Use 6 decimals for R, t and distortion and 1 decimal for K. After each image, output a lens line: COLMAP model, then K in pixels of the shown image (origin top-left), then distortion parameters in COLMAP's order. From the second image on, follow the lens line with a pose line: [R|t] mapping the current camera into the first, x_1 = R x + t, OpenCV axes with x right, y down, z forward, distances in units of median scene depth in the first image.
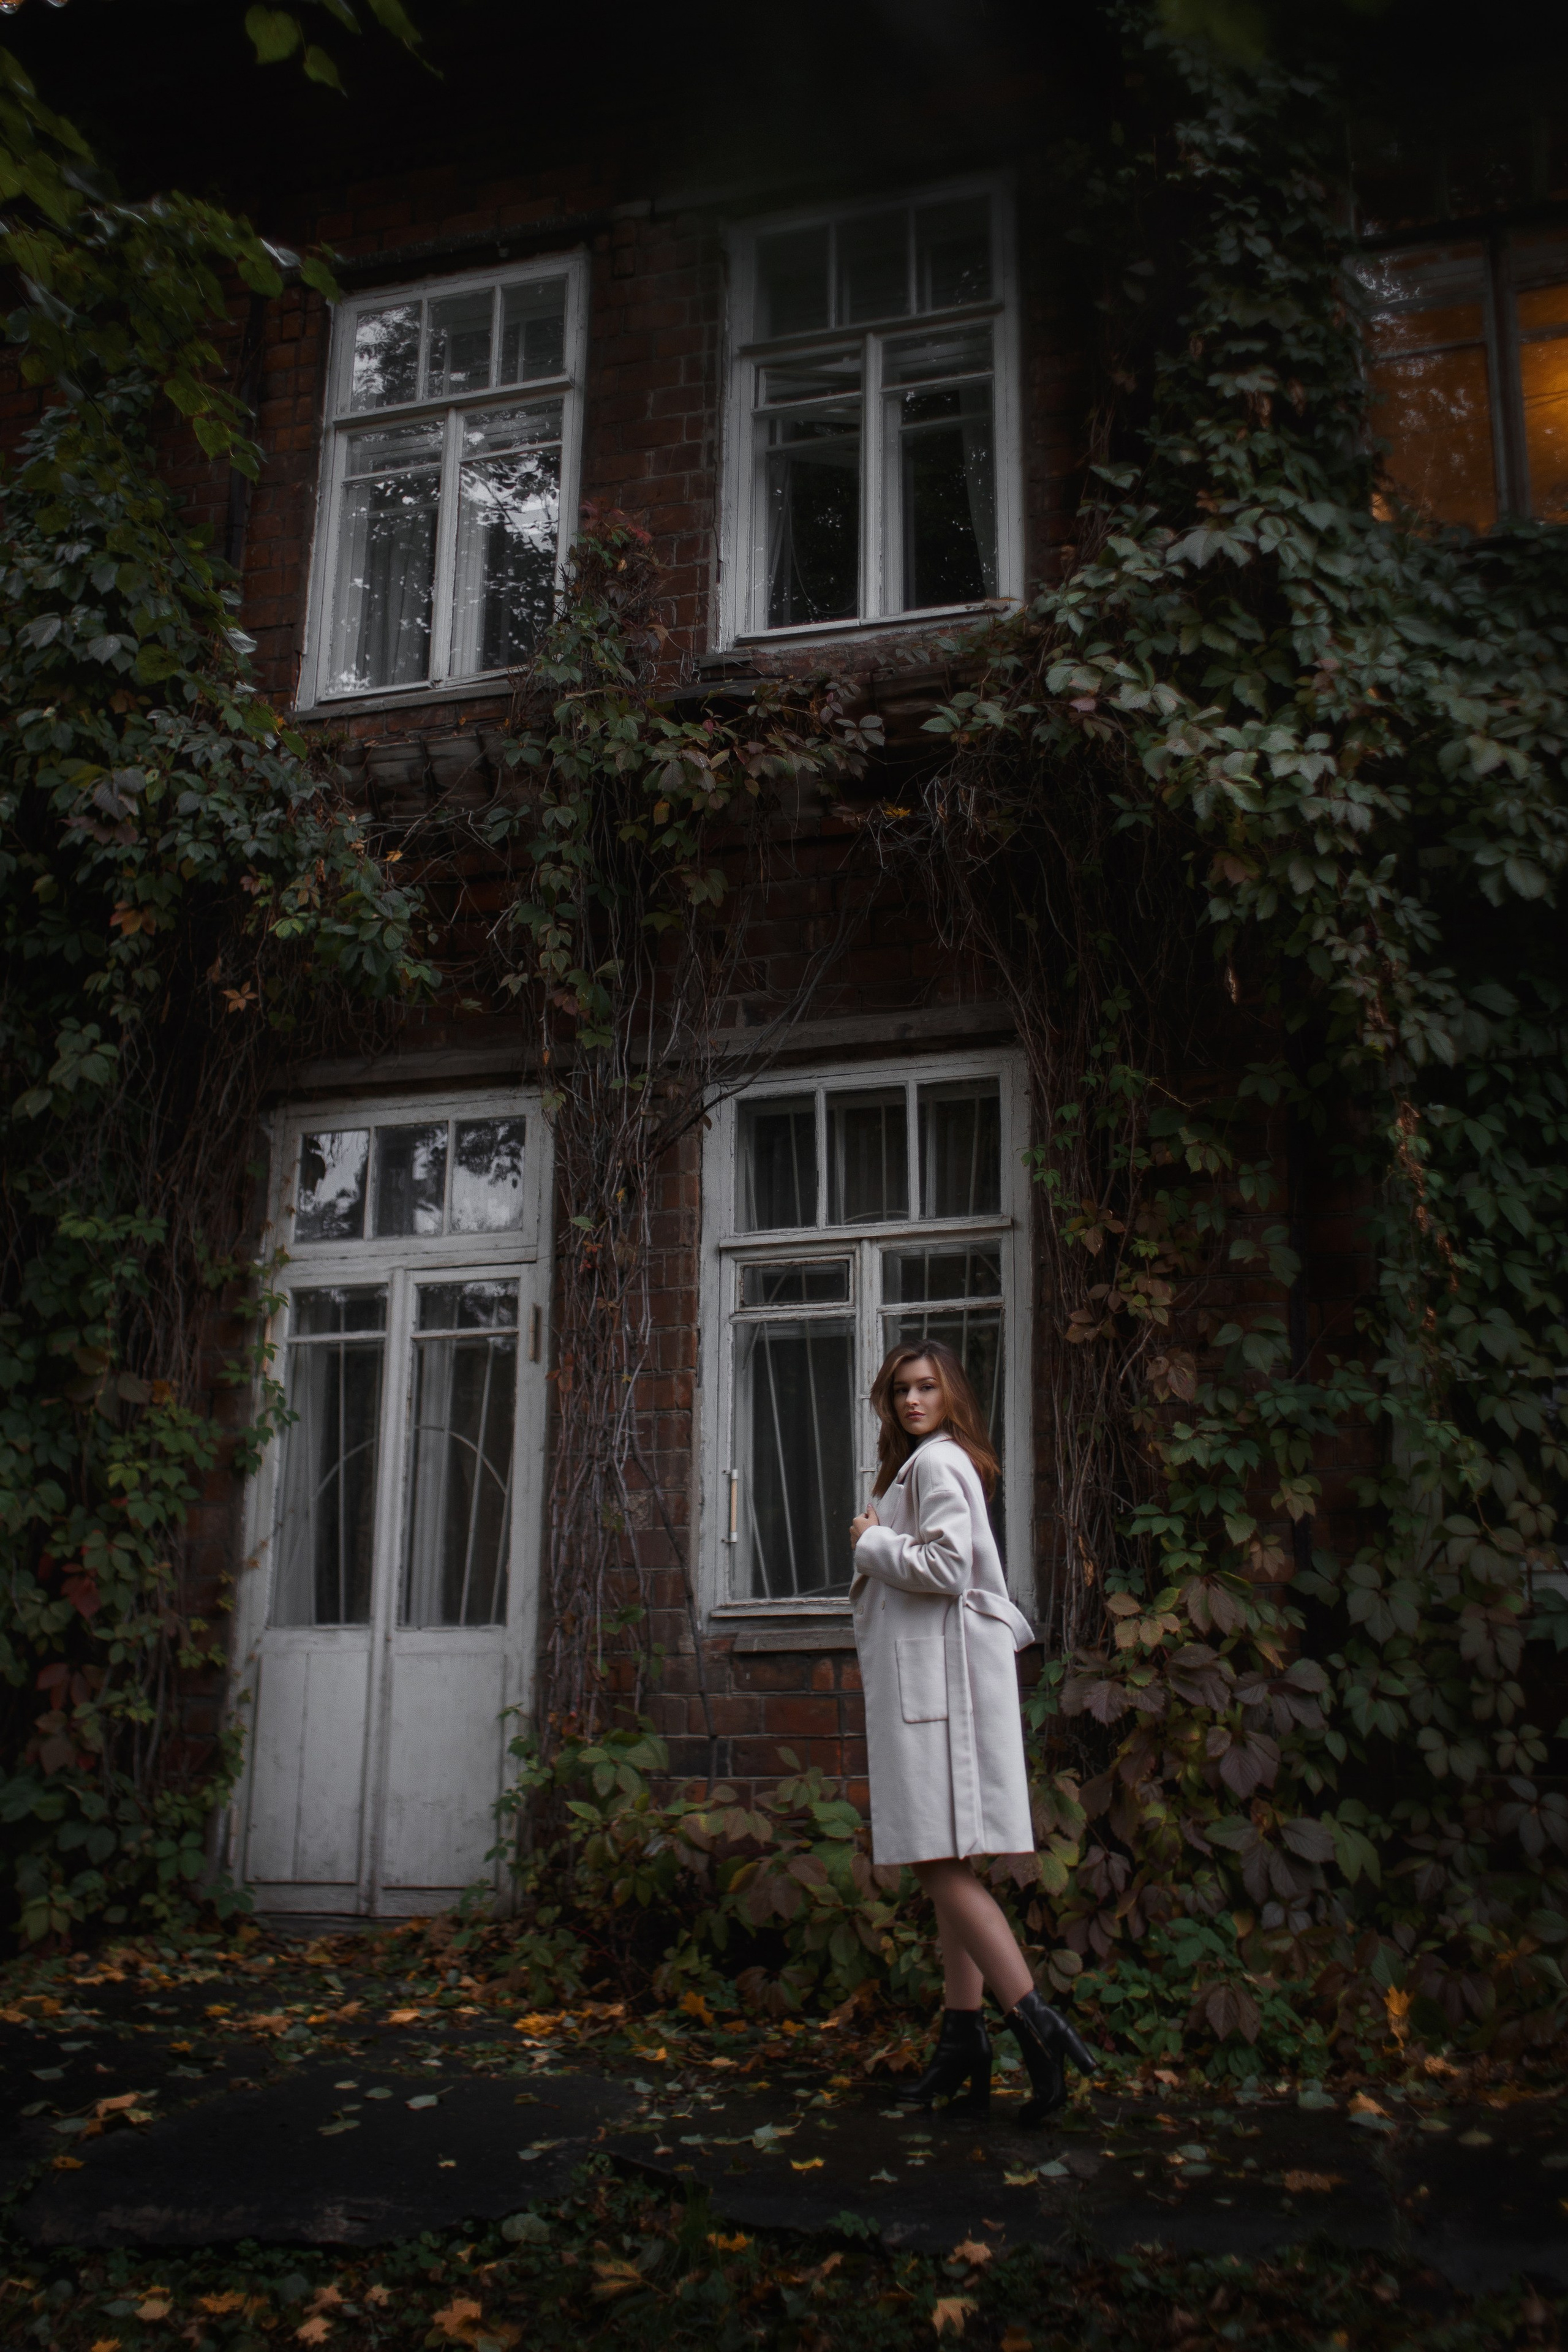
lens RADIAL K [[2087.3, 0, 784.5], [0, 2087.3, 848.7], [0, 0, 1]] dist [-0.038829, 0.073510]
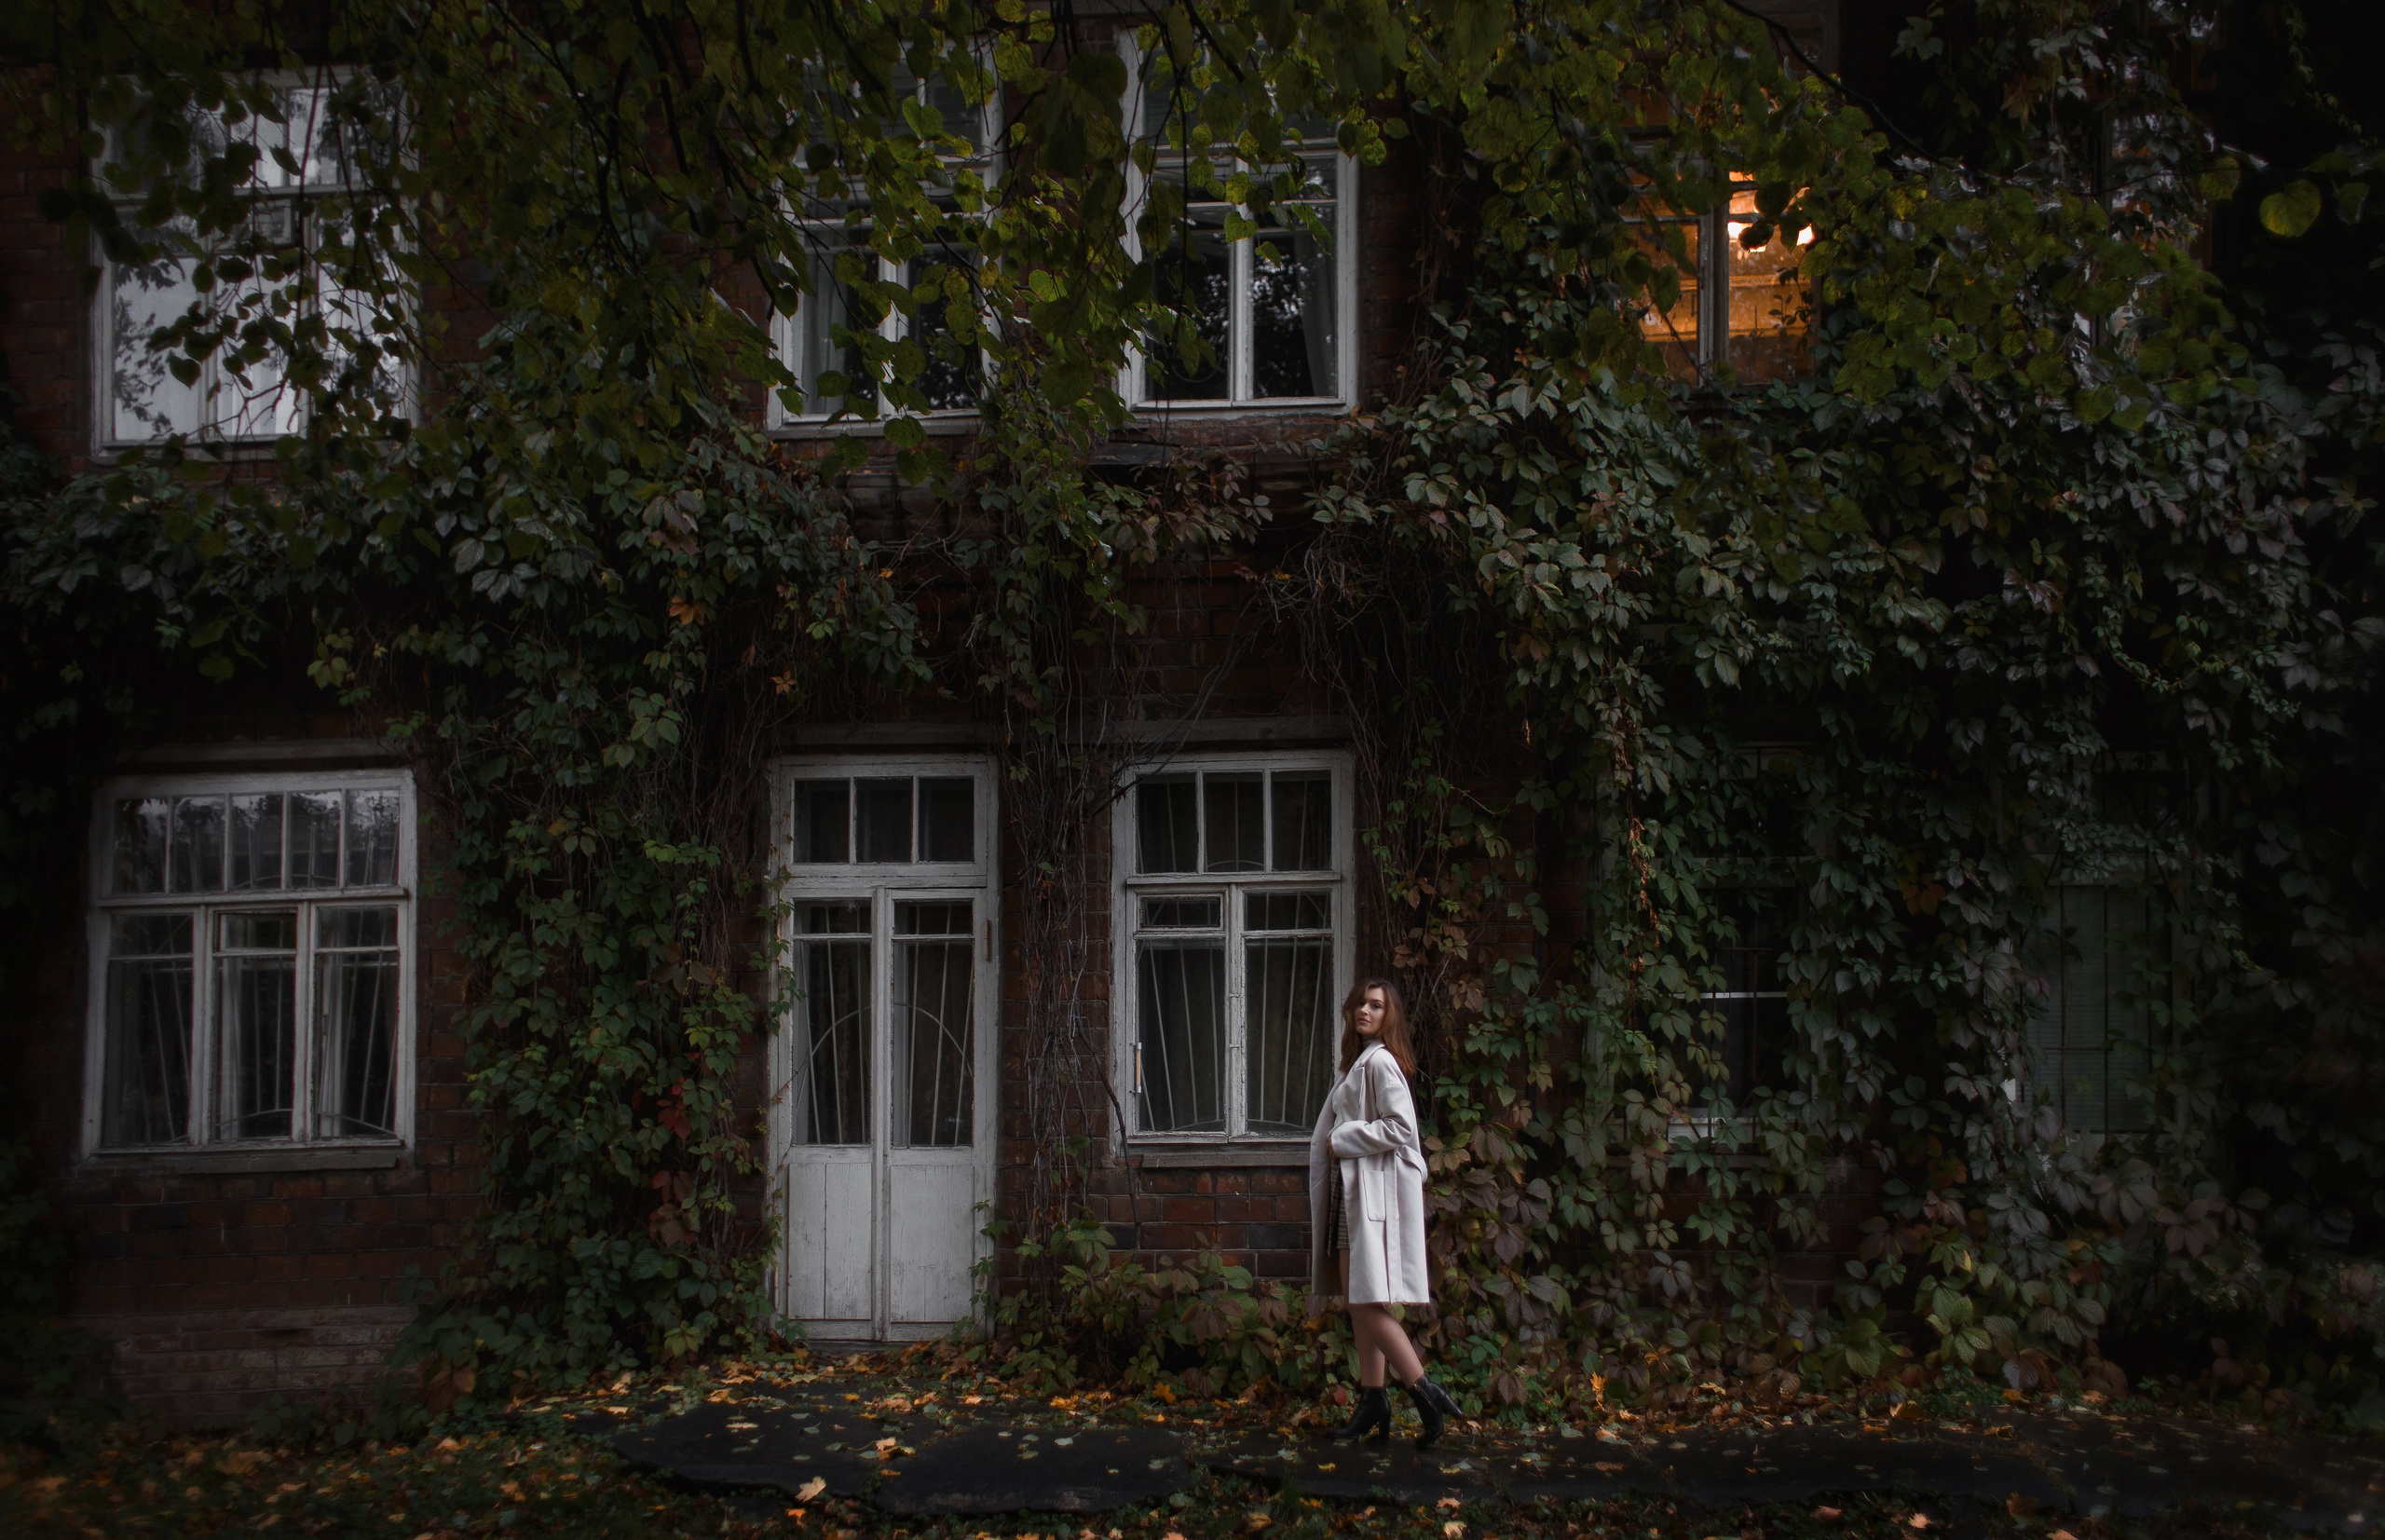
lens RADIAL K [[1966.7, 0, 1192.5], [0, 1966.7, 770.0], [0, 0, 1]] dist [0.003274, 0.000111]
pose [[0.976547, 0.053672, 0.208508, -0.281878], [-0.090574, 0.980978, 0.171691, -0.115628], [-0.195327, -0.186549, 0.962833, -0.255360]]
